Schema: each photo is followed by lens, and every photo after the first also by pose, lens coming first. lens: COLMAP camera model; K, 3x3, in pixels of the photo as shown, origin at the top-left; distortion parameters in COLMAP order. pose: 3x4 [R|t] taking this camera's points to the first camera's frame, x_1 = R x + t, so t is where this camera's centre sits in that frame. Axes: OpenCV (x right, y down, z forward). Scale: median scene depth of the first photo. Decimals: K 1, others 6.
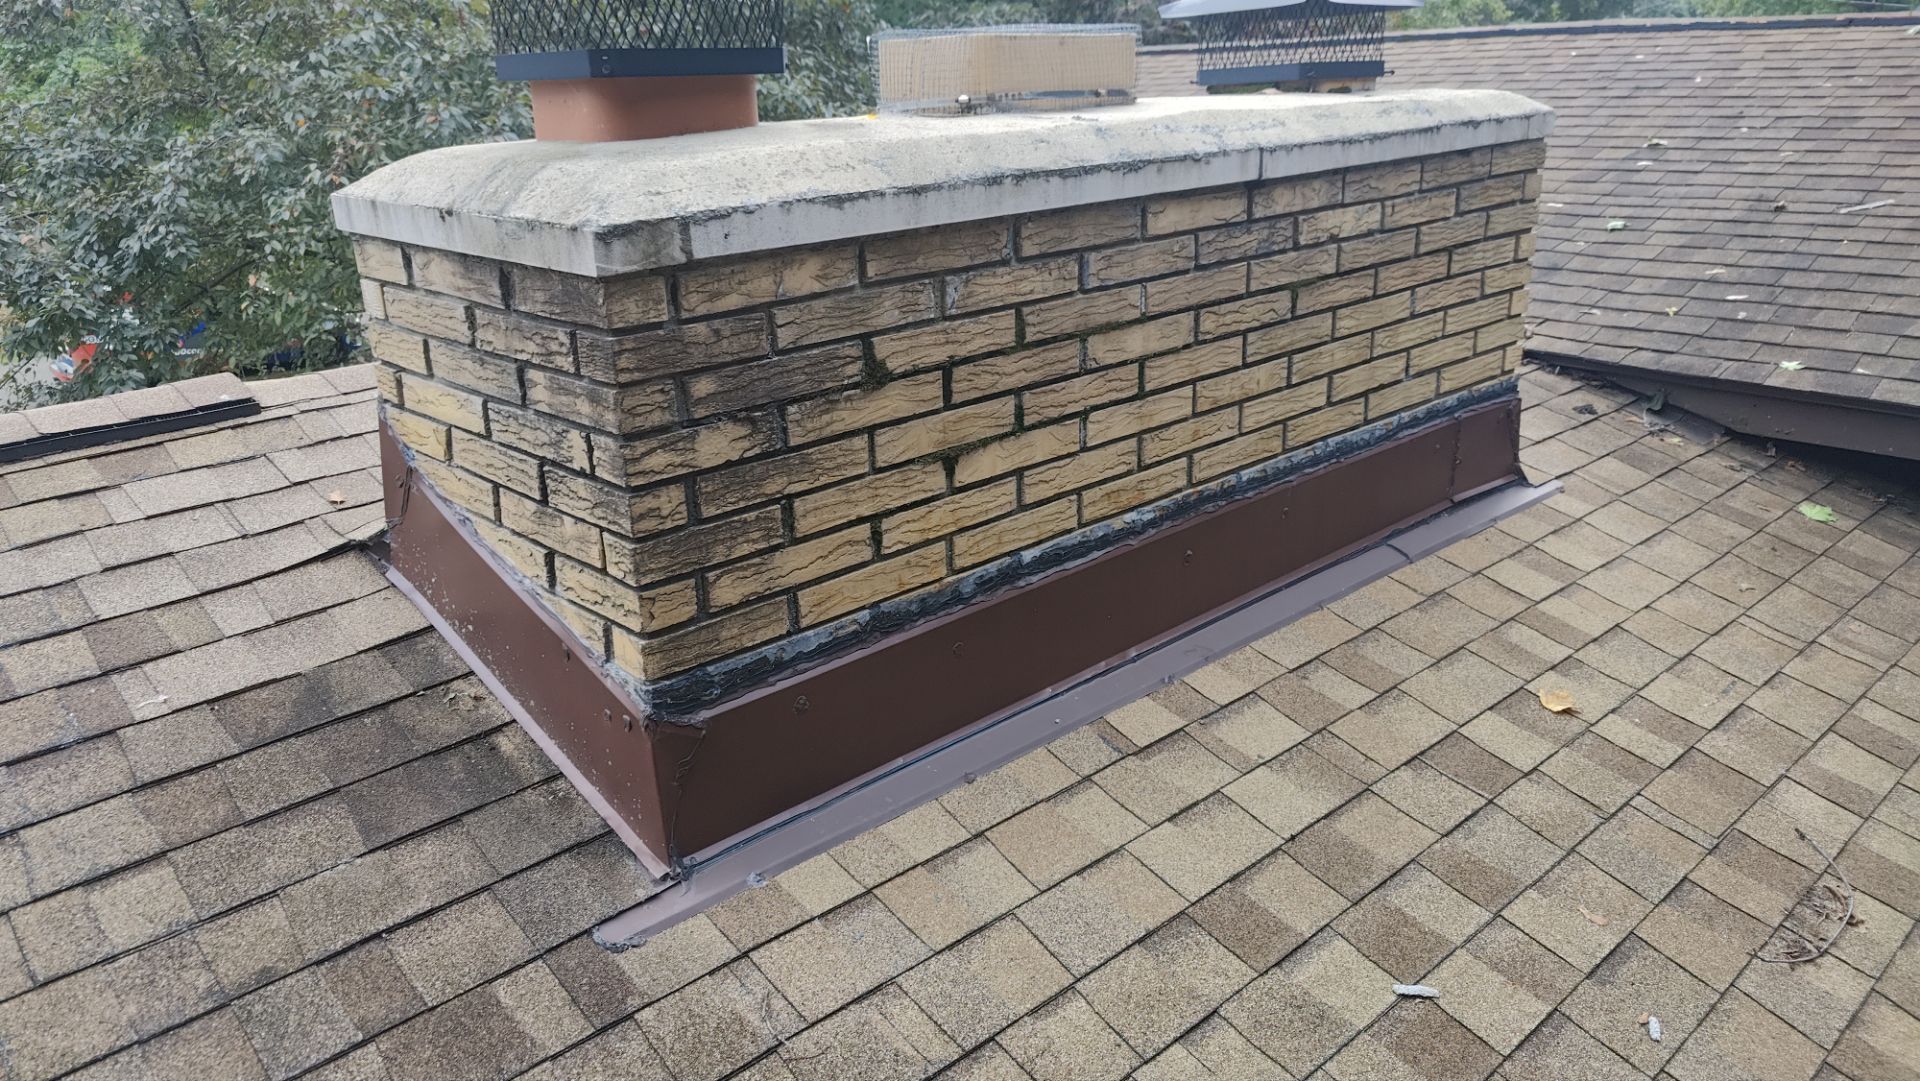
lens RADIAL K [[1234.6, 0, 960.0], [0, 1234.6, 540.5], [0, 0, 1]] dist [0.032472, 0.003169]
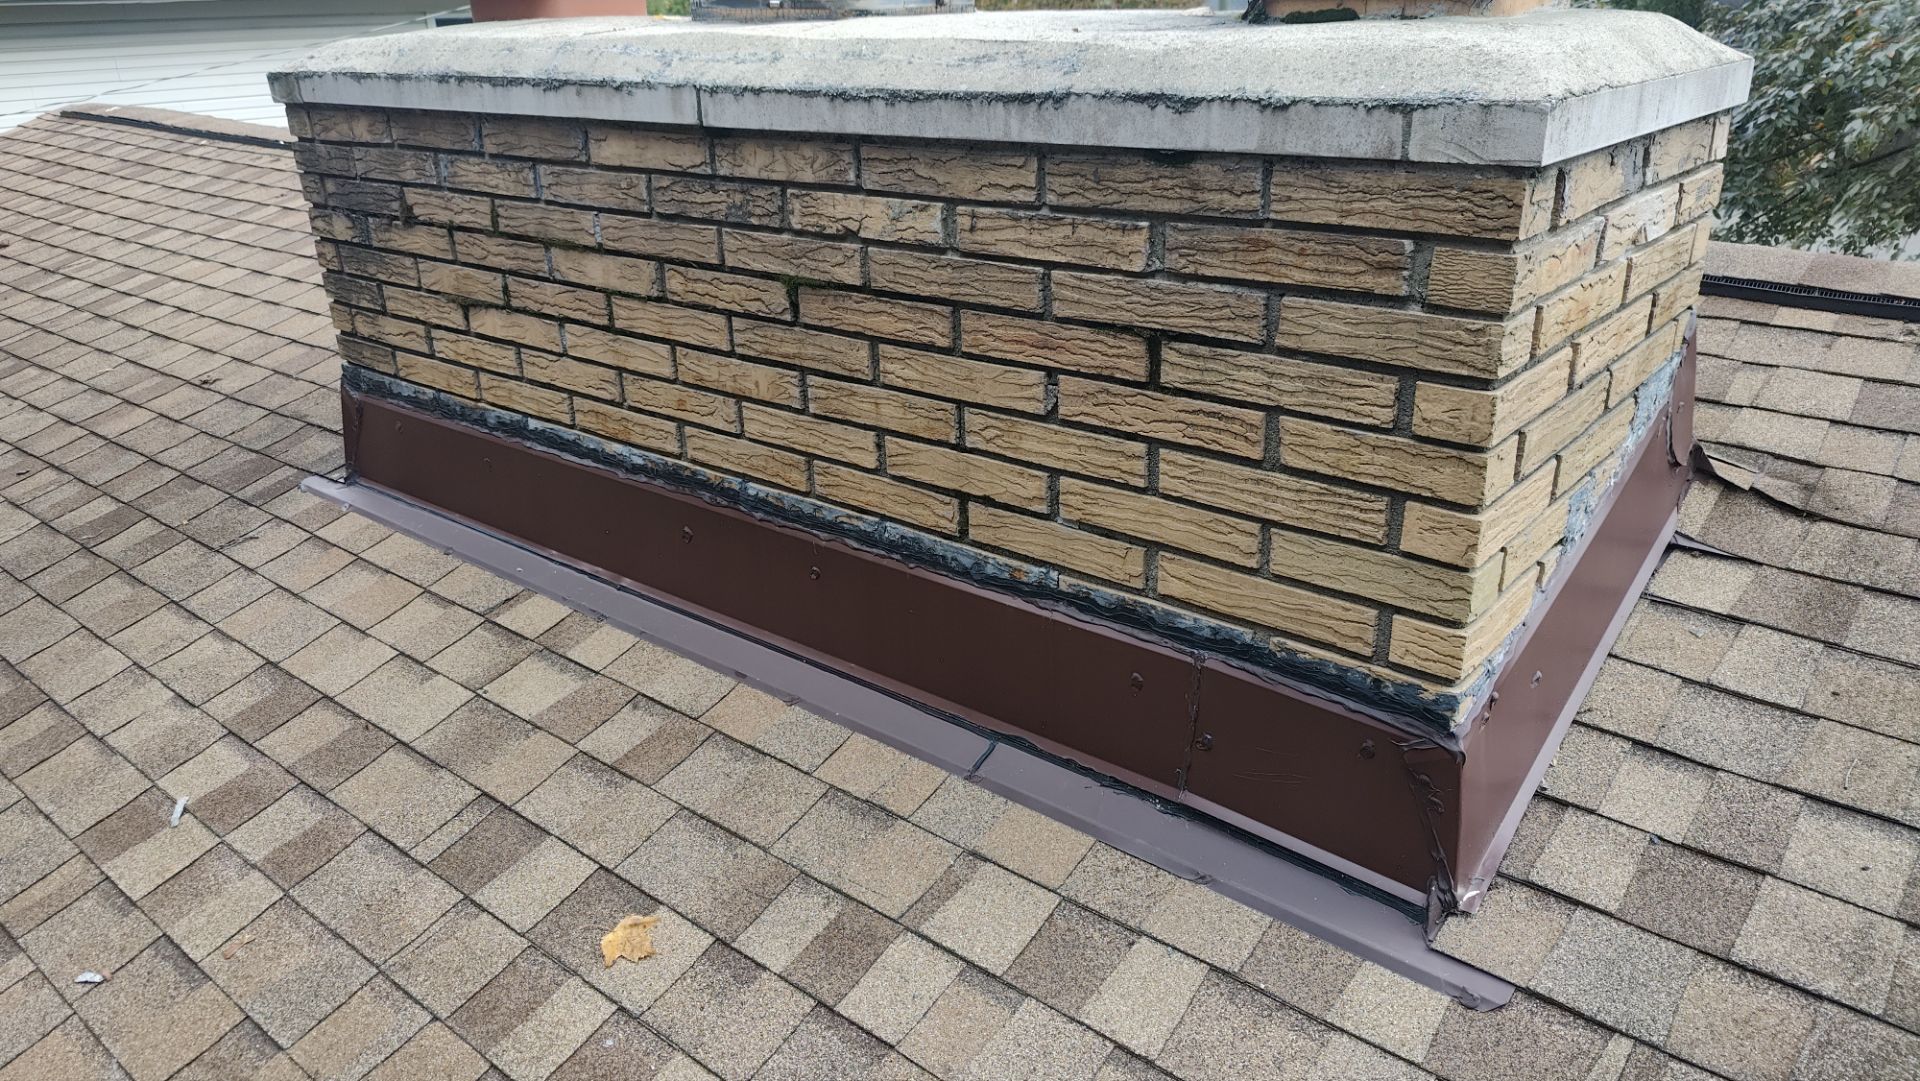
lens RADIAL K [[1234.6, 0, 960.0], [0, 1234.6, 540.5], [0, 0, 1]] dist [0.032472, 0.003169]
pose [[0.186570, 0.422919, -0.886753, 1.099378], [-0.329328, 0.877301, 0.349122, -0.390660], [0.925600, 0.226897, 0.302957, 0.970547]]
